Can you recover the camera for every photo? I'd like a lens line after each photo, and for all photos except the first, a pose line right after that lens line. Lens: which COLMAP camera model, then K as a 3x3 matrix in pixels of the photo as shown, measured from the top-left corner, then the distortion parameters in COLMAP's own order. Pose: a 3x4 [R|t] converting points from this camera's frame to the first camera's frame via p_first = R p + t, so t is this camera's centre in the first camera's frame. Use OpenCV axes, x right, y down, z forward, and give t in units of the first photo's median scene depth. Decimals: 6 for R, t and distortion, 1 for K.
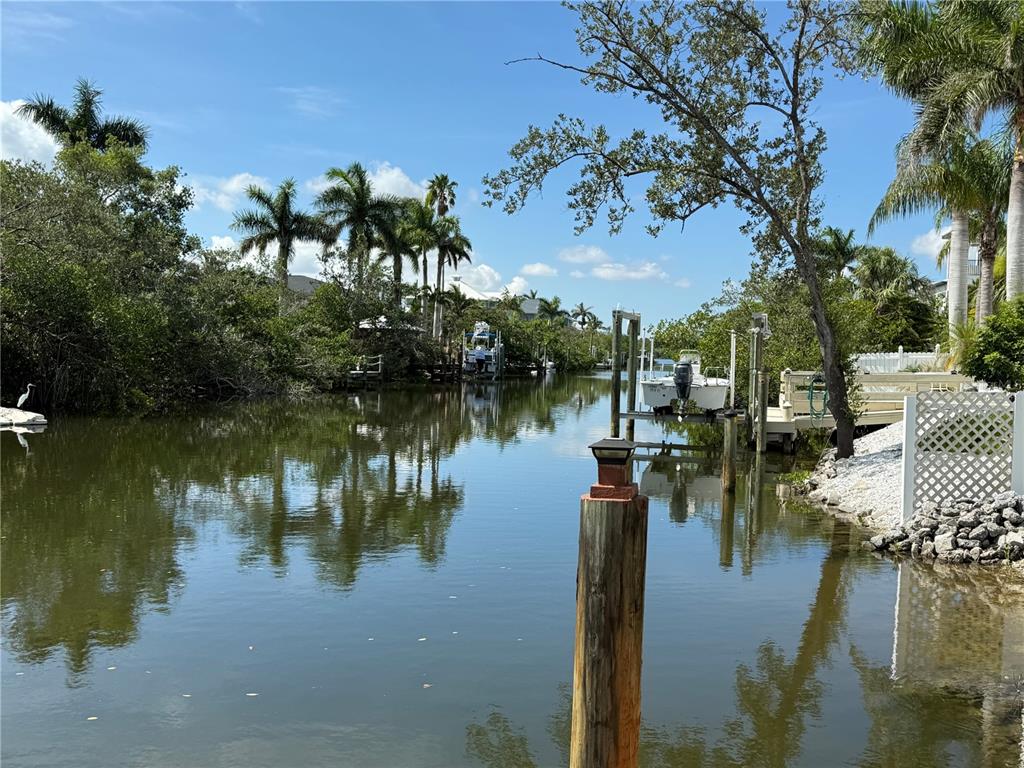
lens RADIAL K [[891.7, 0, 513.7], [0, 891.7, 403.9], [0, 0, 1]] dist [0.011984, -0.105567]
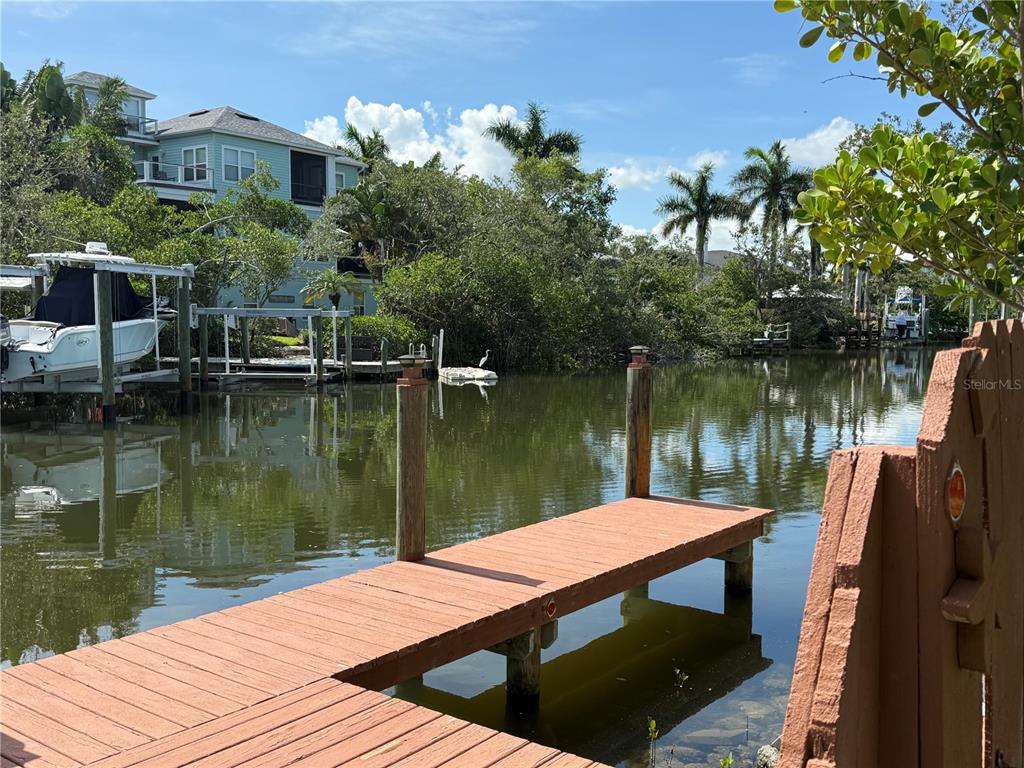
lens RADIAL K [[891.7, 0, 513.7], [0, 891.7, 403.9], [0, 0, 1]] dist [0.011984, -0.105567]
pose [[0.882106, 0.020189, -0.470619, 0.064999], [-0.004225, 0.999380, 0.034954, 0.005787], [0.471033, -0.028845, 0.881644, -0.091643]]
